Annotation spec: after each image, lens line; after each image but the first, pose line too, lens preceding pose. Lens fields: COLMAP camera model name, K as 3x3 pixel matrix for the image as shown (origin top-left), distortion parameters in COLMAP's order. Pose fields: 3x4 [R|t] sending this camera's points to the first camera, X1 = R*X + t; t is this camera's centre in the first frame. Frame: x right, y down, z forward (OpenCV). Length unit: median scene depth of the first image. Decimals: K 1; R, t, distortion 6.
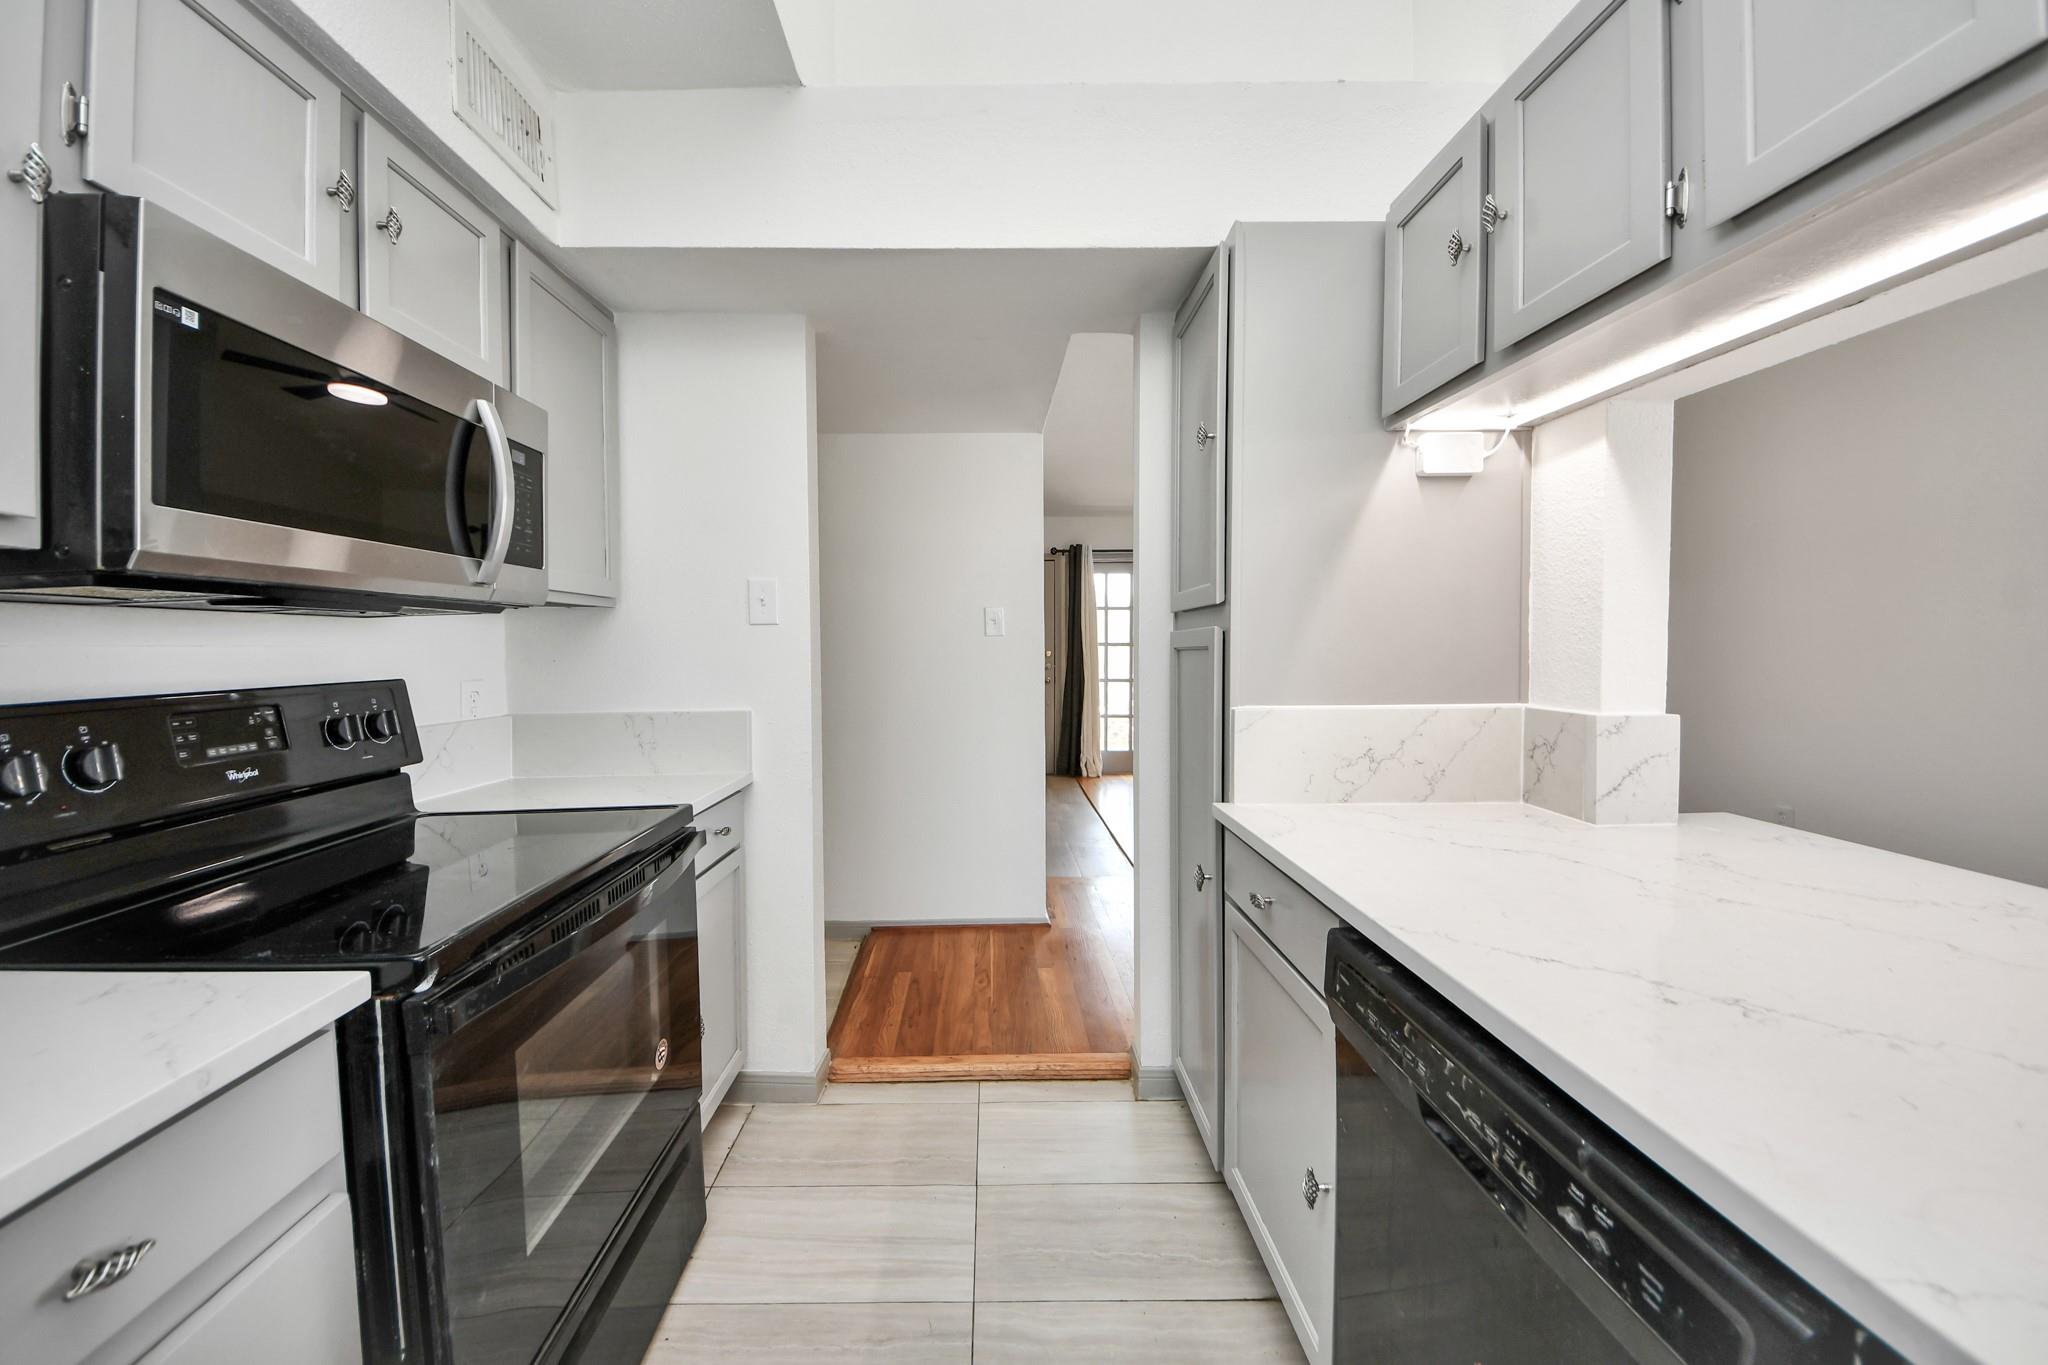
lens RADIAL K [[738.2, 0, 993.7], [0, 738.2, 654.1], [0, 0, 1]] dist [0.053544, -0.028657]
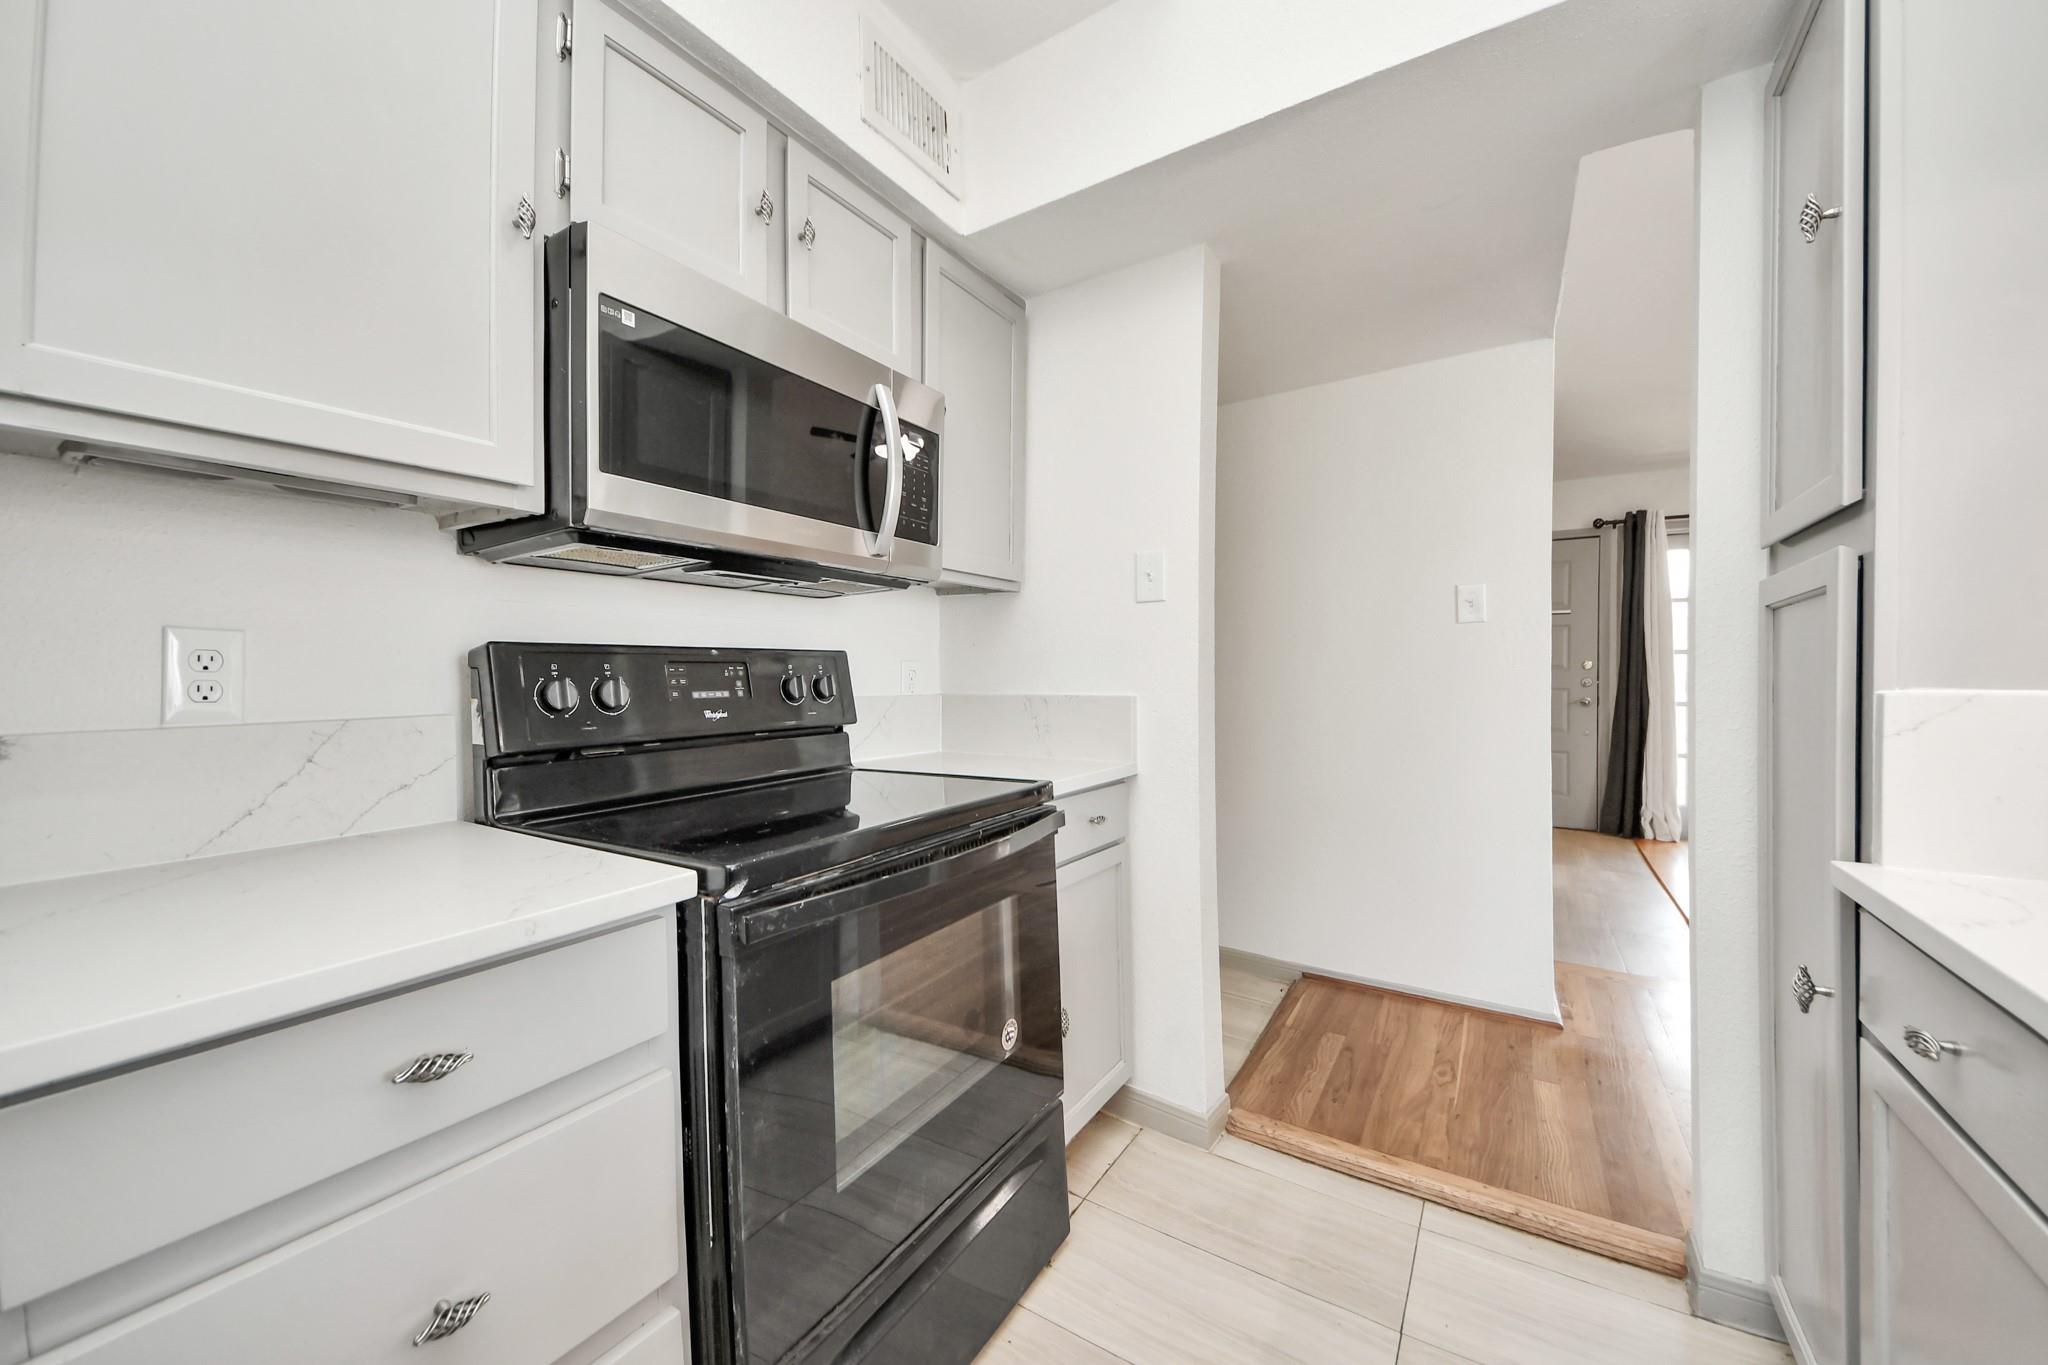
lens RADIAL K [[774.2, 0, 1035.7], [0, 774.2, 676.6], [0, 0, 1]] dist [0.045253, -0.024951]
pose [[0.844616, 0.014820, -0.535168, 0.096615], [-0.017074, 0.999854, 0.000741, 0.065980], [0.535101, 0.008511, 0.844745, 0.155459]]
